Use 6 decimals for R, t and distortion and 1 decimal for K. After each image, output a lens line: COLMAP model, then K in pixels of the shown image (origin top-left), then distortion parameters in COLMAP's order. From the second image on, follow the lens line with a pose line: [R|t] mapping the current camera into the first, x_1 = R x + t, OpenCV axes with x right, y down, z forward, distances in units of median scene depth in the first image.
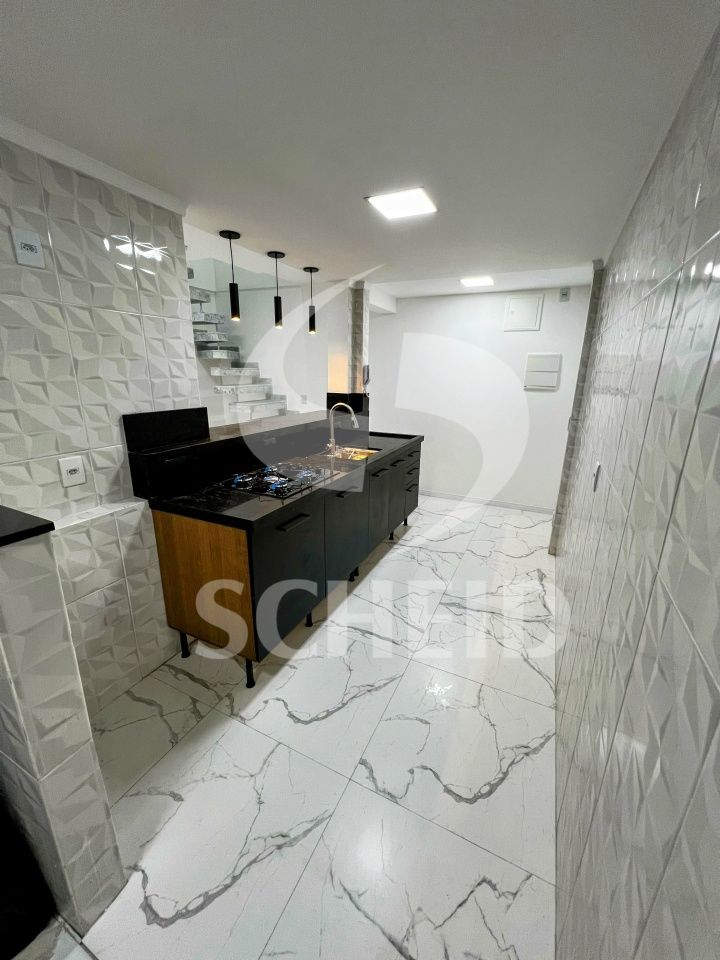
lens RADIAL K [[383.2, 0, 362.1], [0, 383.2, 477.7], [0, 0, 1]] dist [0.000092, 0.000076]
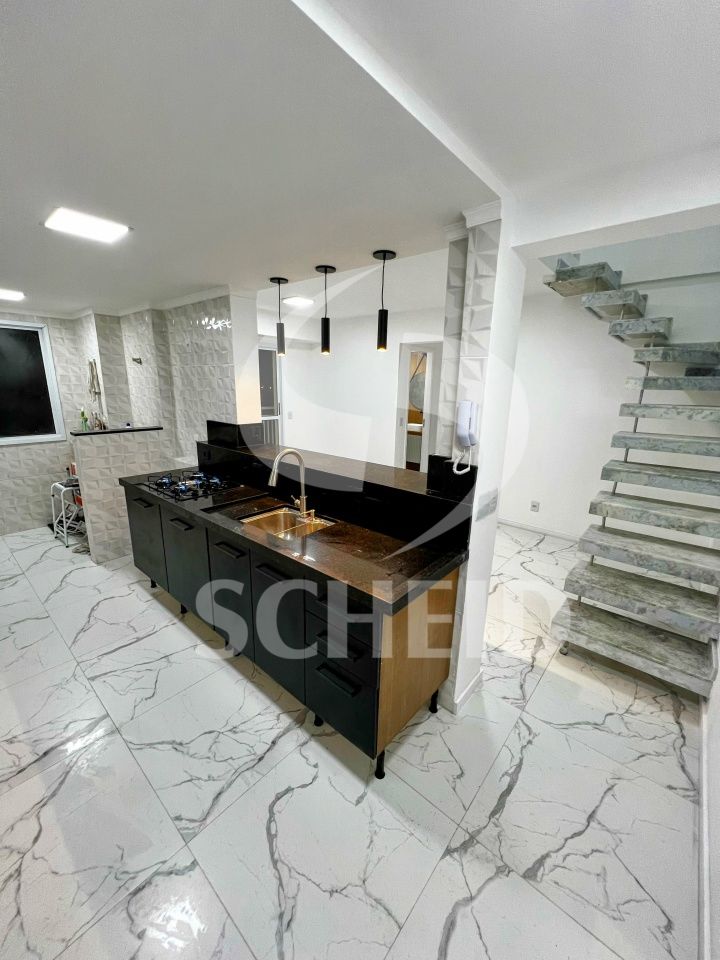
lens RADIAL K [[383.3, 0, 360.5], [0, 383.3, 482.0], [0, 0, 1]] dist [-0.000587, -0.000229]
pose [[-0.262062, 0.212630, -0.941335, 0.730346], [-0.287216, 0.914040, 0.286423, -0.465659], [0.921320, 0.345427, -0.178465, 1.550280]]
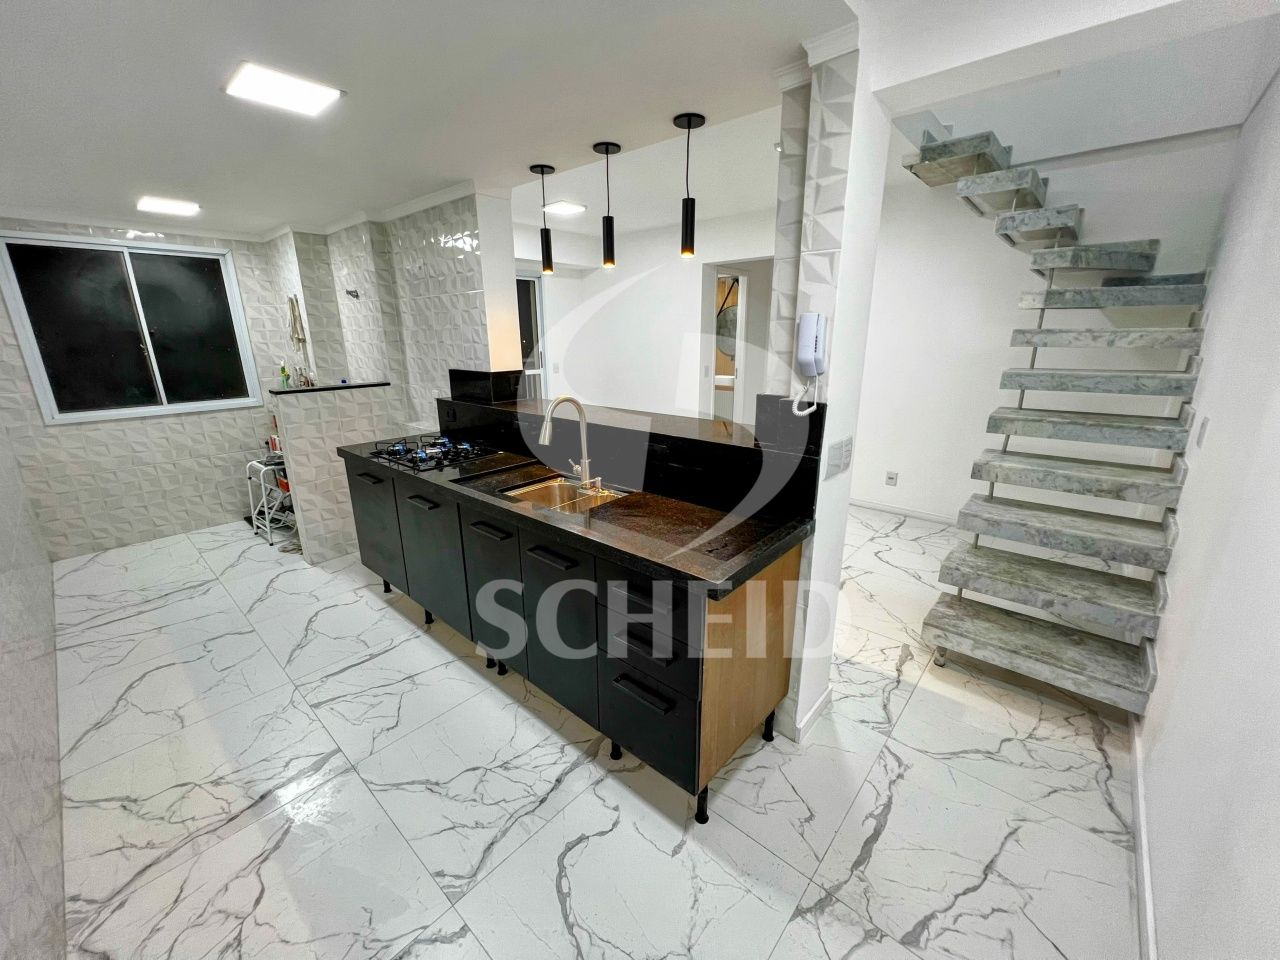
lens RADIAL K [[511.1, 0, 638.0], [0, 511.1, 480.0], [0, 0, 1]] dist [-0.000587, -0.000229]
pose [[-0.274339, 0.247065, -0.929353, 0.737676], [-0.258910, 0.911768, 0.318819, -0.412683], [0.926123, 0.328083, -0.186166, 1.539607]]
